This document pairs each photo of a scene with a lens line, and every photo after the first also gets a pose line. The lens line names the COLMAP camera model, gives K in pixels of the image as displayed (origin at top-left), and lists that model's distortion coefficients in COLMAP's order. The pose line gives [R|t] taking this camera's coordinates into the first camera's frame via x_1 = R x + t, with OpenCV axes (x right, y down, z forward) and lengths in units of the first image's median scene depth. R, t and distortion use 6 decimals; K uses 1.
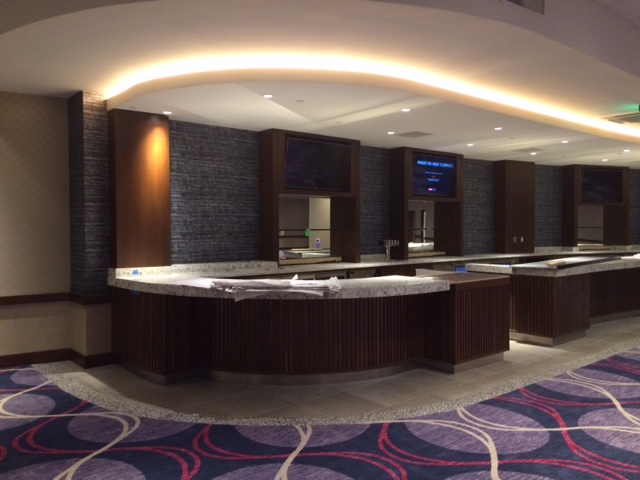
lens RADIAL K [[544.5, 0, 320.0], [0, 544.5, 240.0], [0, 0, 1]] dist [0.099610, -0.133934]
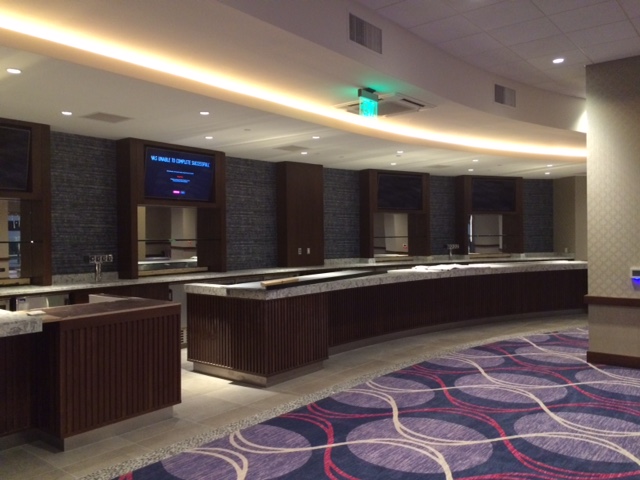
lens RADIAL K [[544.5, 0, 320.0], [0, 544.5, 240.0], [0, 0, 1]] dist [0.099610, -0.133934]
pose [[0.983415, -0.007481, 0.181217, 0.293487], [0.010874, 0.999783, -0.017740, -0.003960], [-0.181045, 0.019417, 0.983283, 0.169445]]
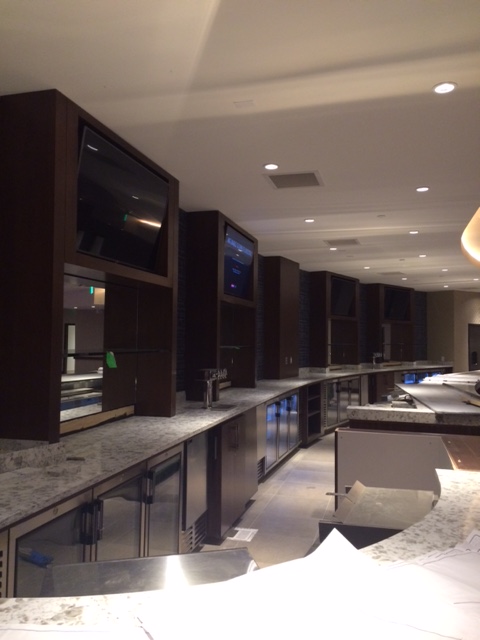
lens RADIAL K [[547.6, 0, 240.0], [0, 547.6, 320.0], [0, 0, 1]] dist [0.003955, 0.001624]
pose [[0.827189, 0.029967, 0.561124, -0.161391], [0.002642, 0.998359, -0.057212, -0.018086], [-0.561918, 0.048808, 0.825752, 0.525880]]
